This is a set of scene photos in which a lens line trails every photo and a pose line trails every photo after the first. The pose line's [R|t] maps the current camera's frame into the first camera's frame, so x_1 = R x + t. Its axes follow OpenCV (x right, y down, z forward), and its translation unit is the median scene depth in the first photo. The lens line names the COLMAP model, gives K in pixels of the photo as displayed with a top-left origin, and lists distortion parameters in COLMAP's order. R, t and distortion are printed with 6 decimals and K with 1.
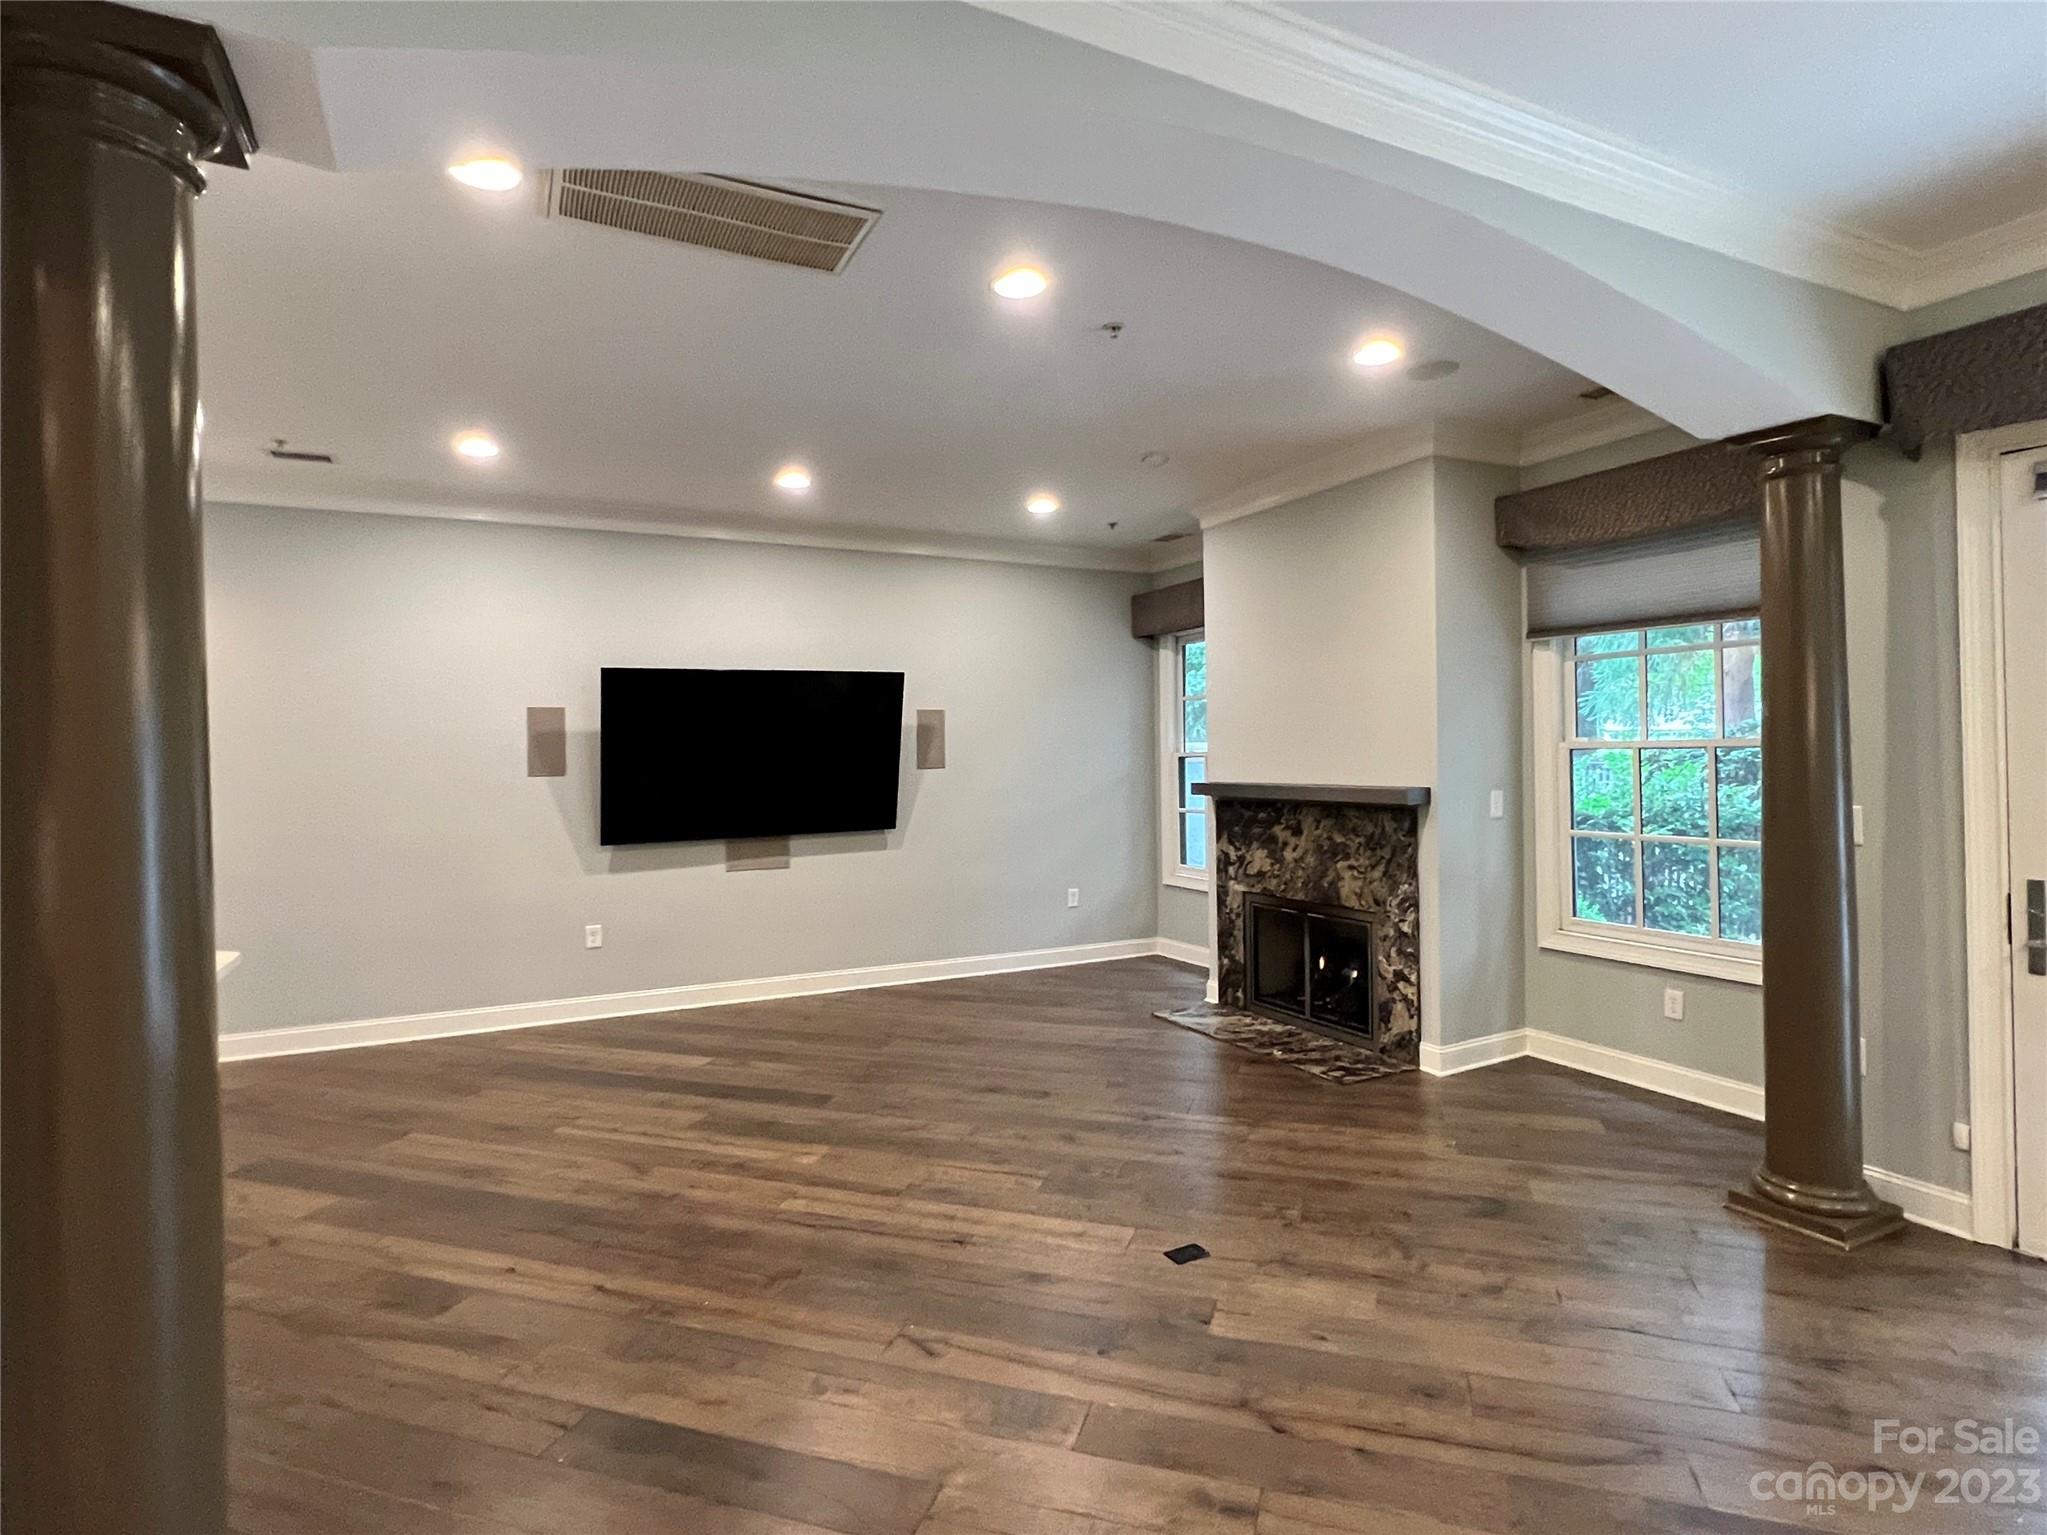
lens RADIAL K [[1037.2, 0, 1014.0], [0, 1037.2, 755.9], [0, 0, 1]] dist [-0.035715, -0.002344]
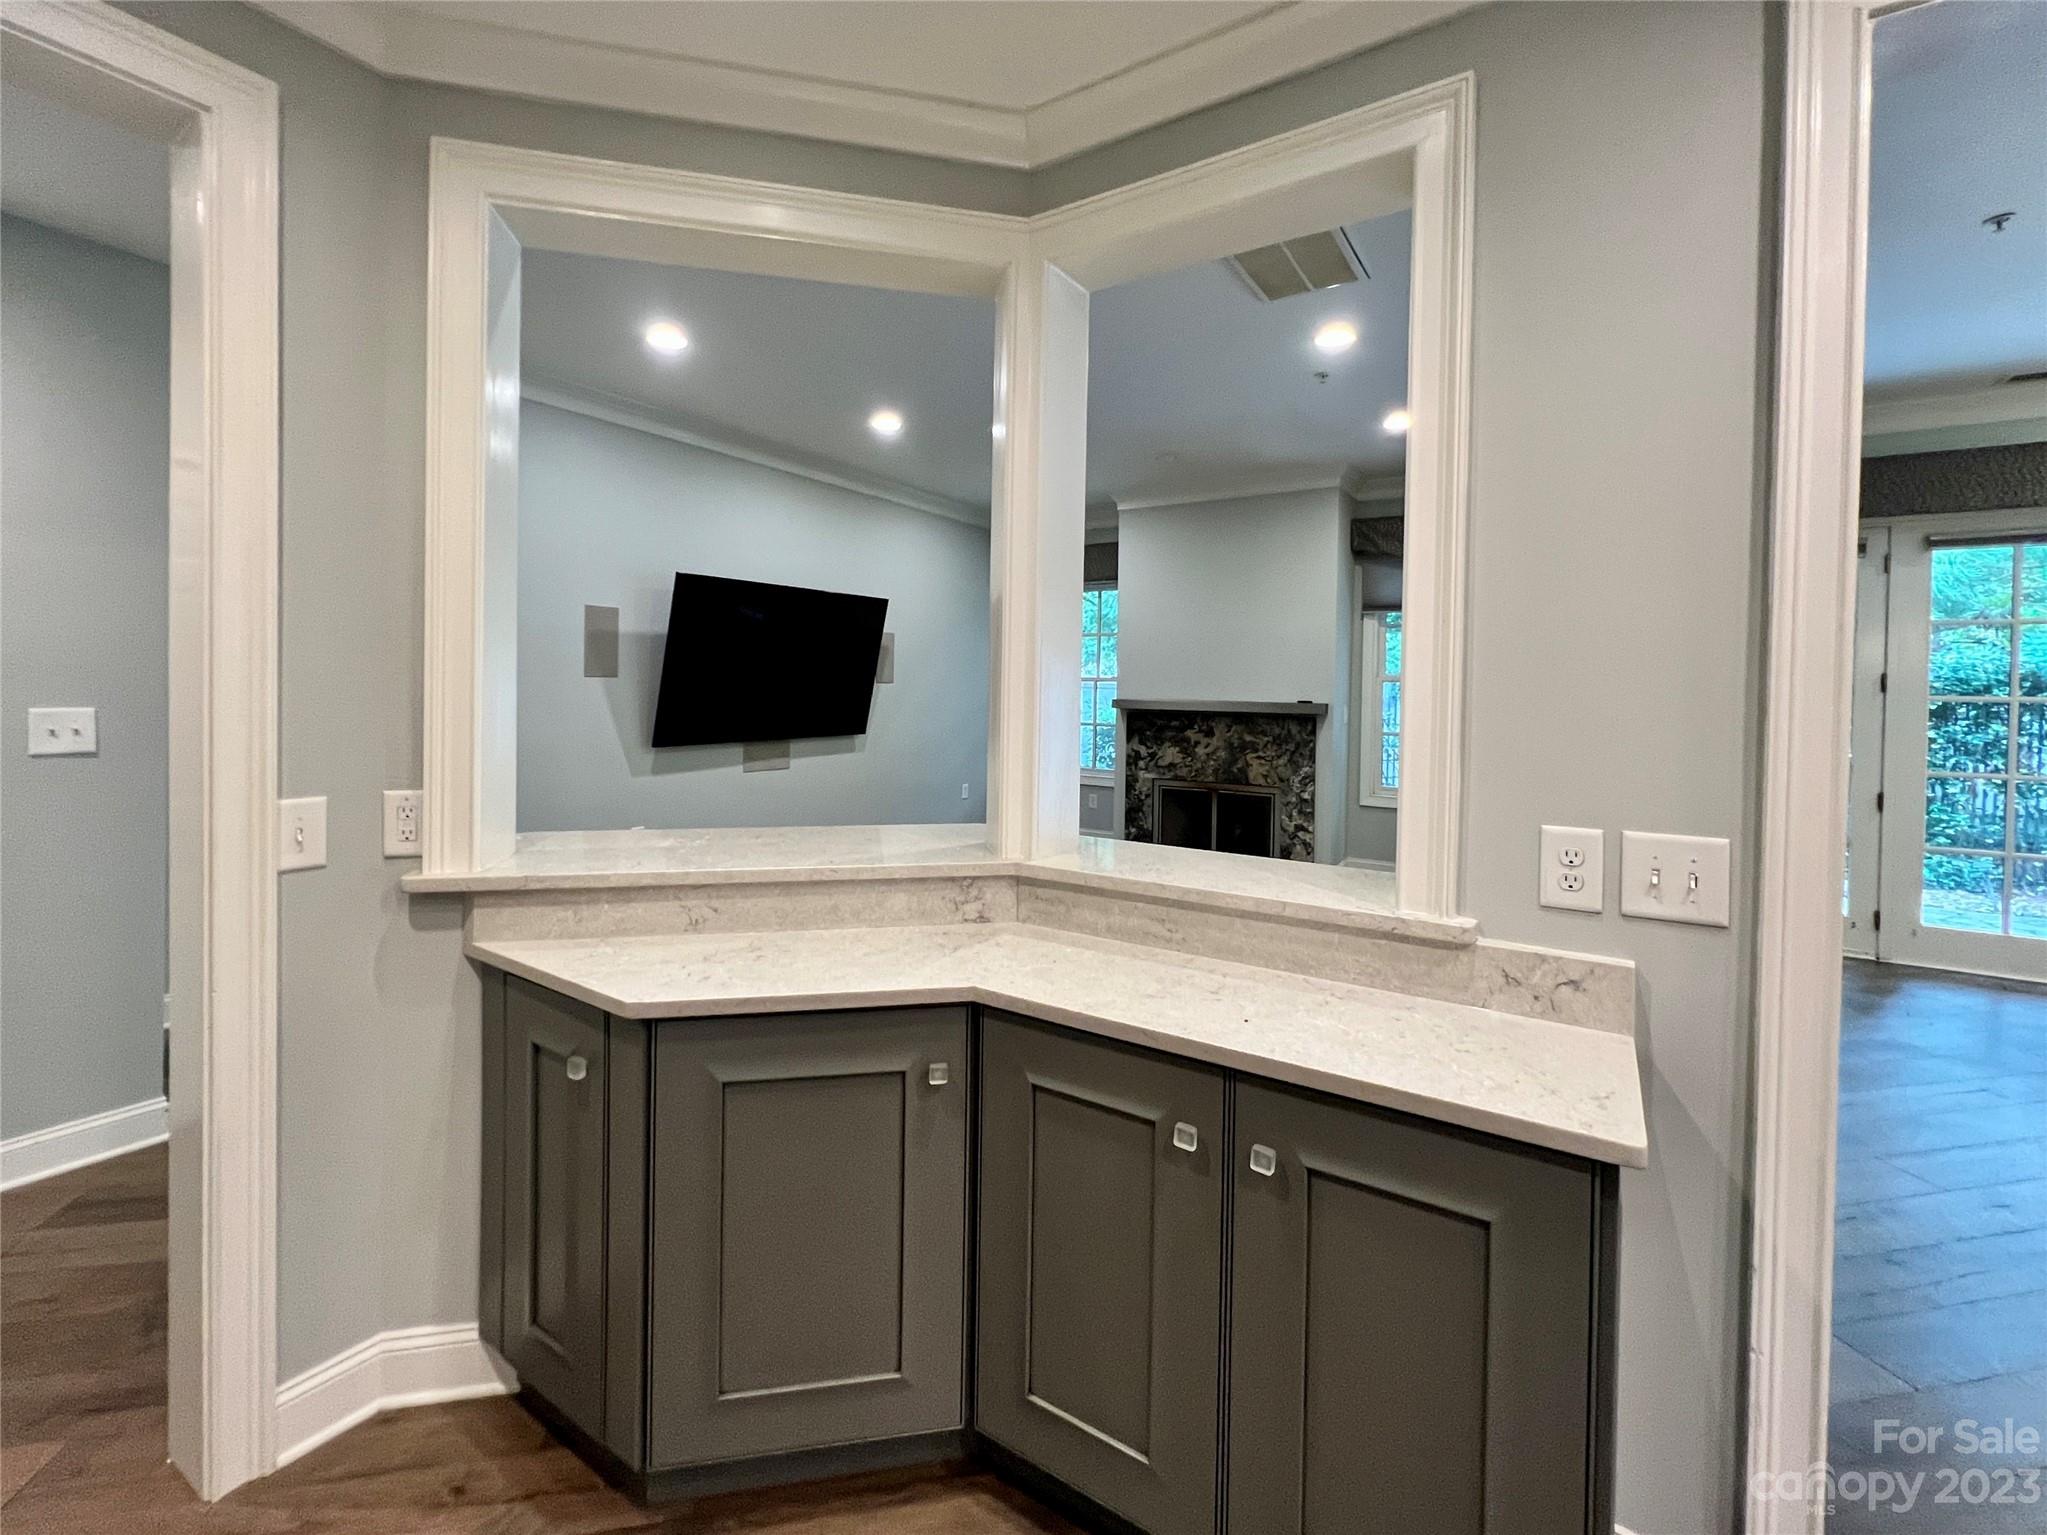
lens RADIAL K [[864.4, 0, 1021.9], [0, 864.4, 709.8], [0, 0, 1]] dist [-0.004023, 0.000018]
pose [[0.867343, 0.016893, 0.497425, -0.551784], [-0.029149, 0.999432, 0.016884, 0.027363], [-0.496857, -0.029143, 0.867343, 0.095354]]
